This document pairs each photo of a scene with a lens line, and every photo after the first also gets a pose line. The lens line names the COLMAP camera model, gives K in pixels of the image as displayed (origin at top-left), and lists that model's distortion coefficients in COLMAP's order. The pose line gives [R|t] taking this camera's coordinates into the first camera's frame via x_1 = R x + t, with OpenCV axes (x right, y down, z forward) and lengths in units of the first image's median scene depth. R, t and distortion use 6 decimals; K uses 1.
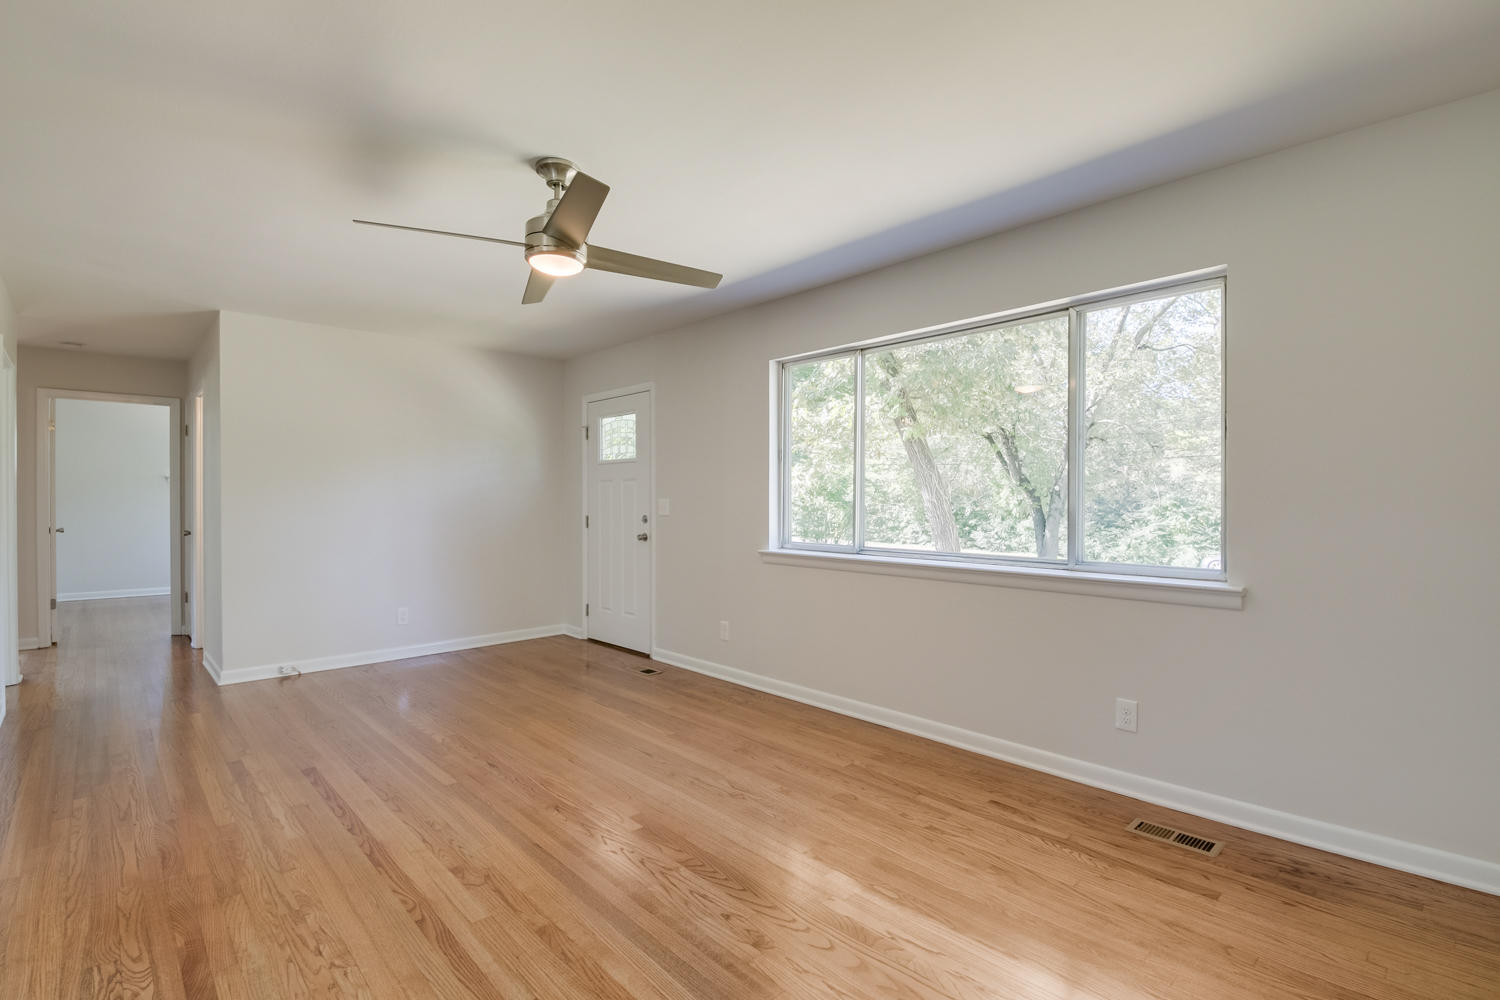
lens RADIAL K [[700.8, 0, 743.9], [0, 700.8, 504.2], [0, 0, 1]] dist [-0.001527, -0.000959]
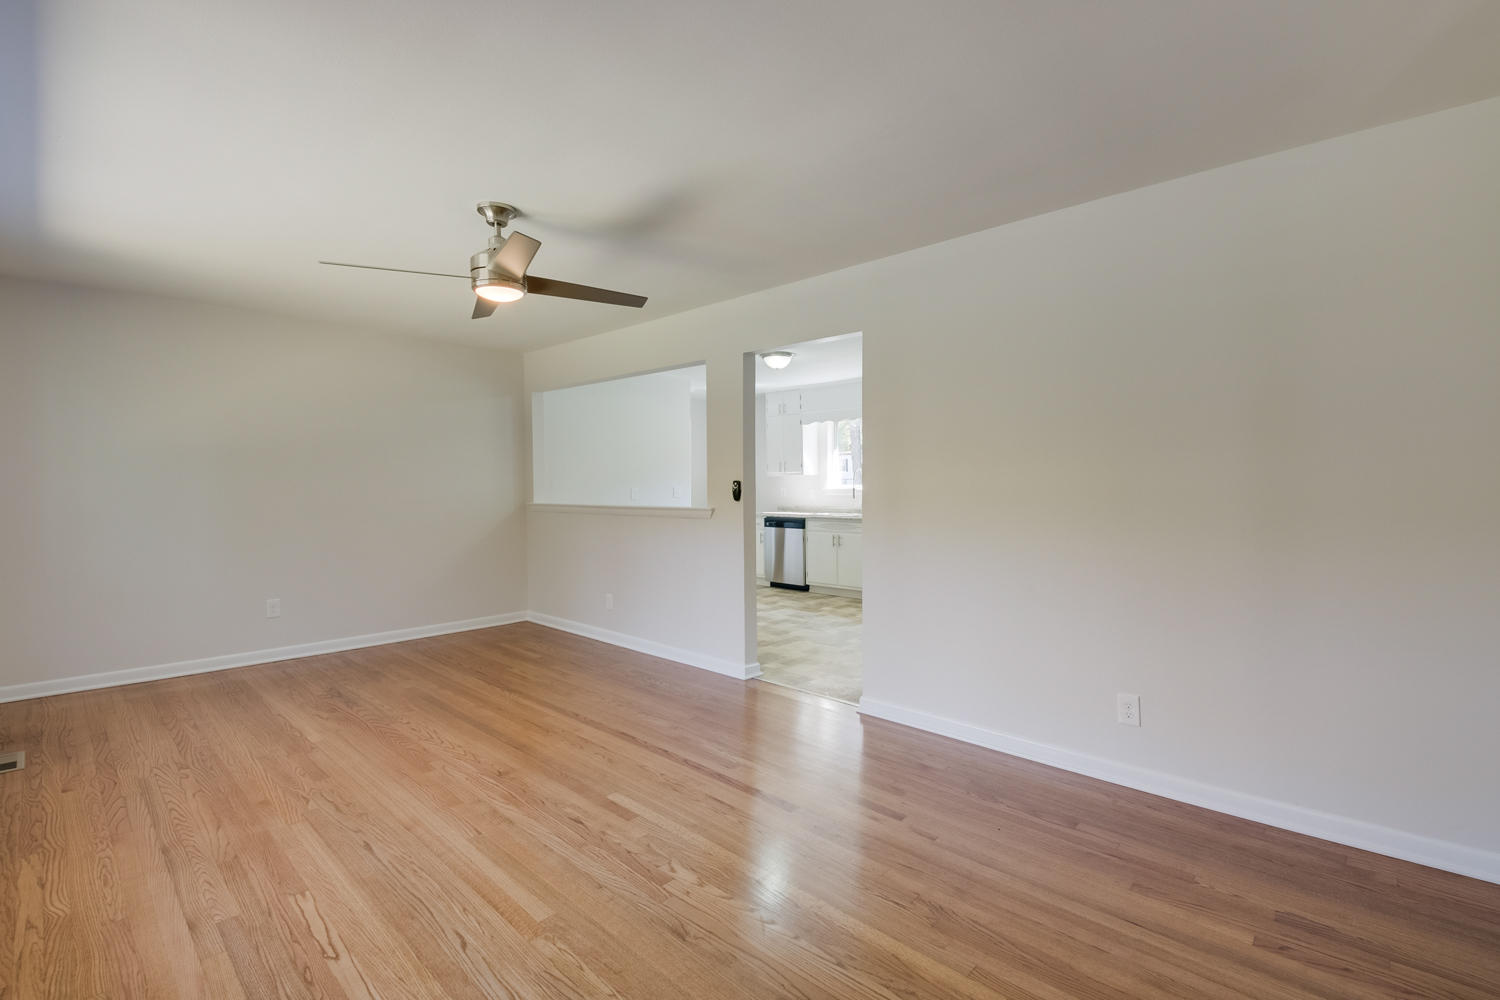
lens RADIAL K [[666.9, 0, 769.8], [0, 666.9, 517.9], [0, 0, 1]] dist [-0.001404, -0.010027]
pose [[-0.995469, 0.005801, -0.094914, -0.483376], [0.000505, 0.998446, 0.055727, -0.024861], [0.095090, 0.055427, -0.993924, 1.677873]]
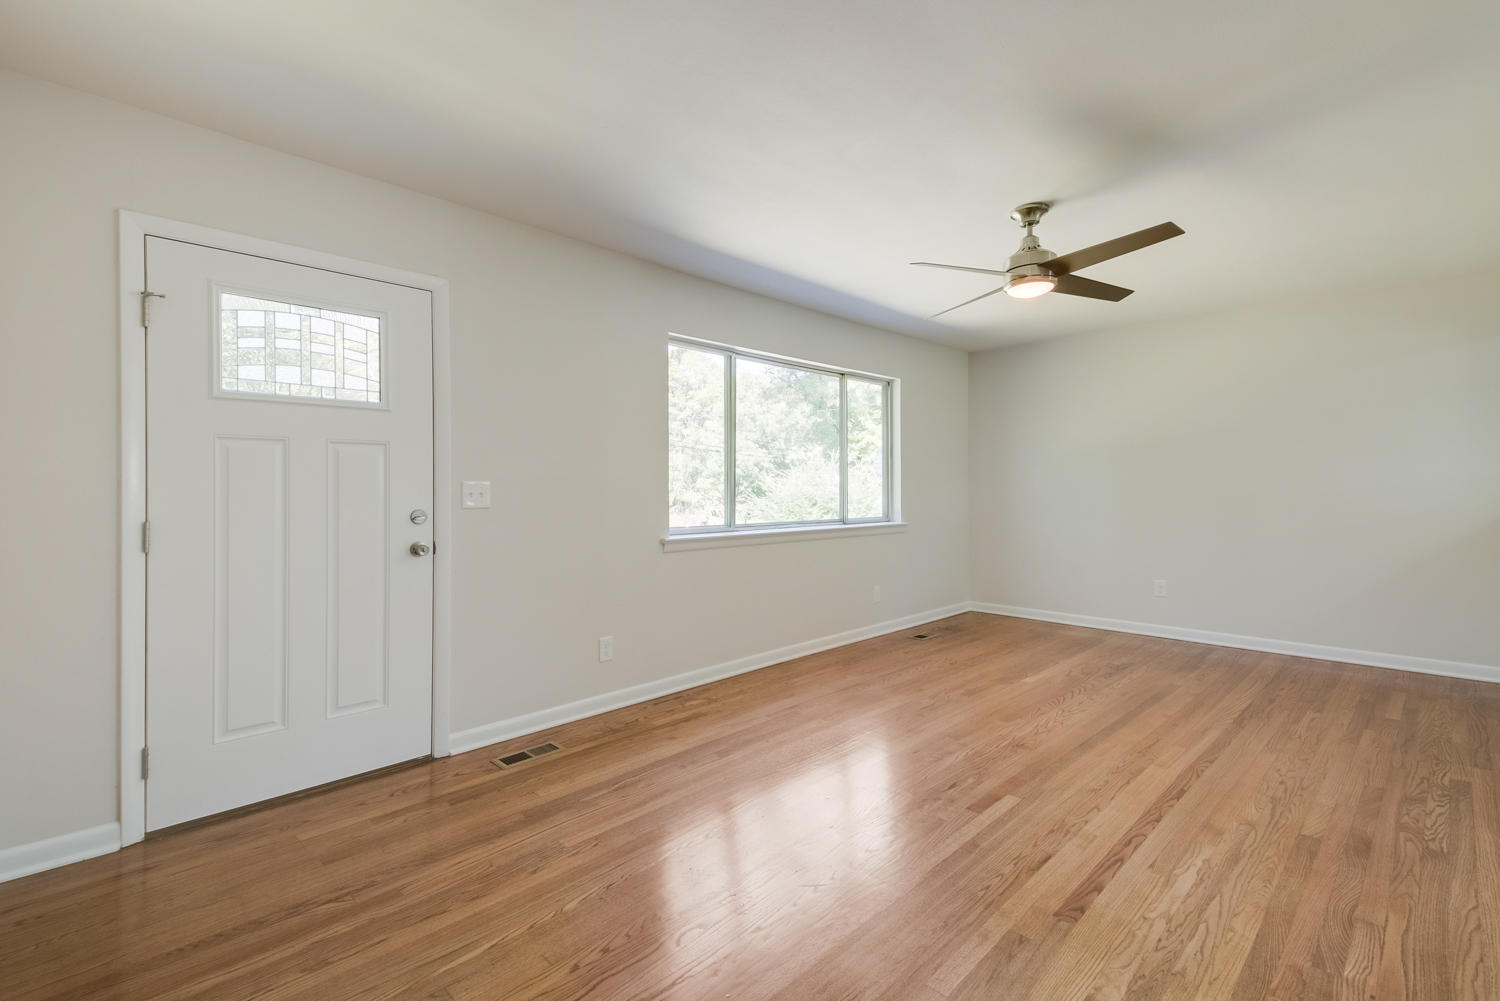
lens RADIAL K [[695.0, 0, 760.3], [0, 695.0, 493.7], [0, 0, 1]] dist [0.050980, -0.000043]
pose [[-0.054882, -0.010954, 0.998433, -1.143783], [0.009039, 0.999893, 0.011467, -0.001998], [-0.998452, 0.009654, -0.054777, 1.208987]]
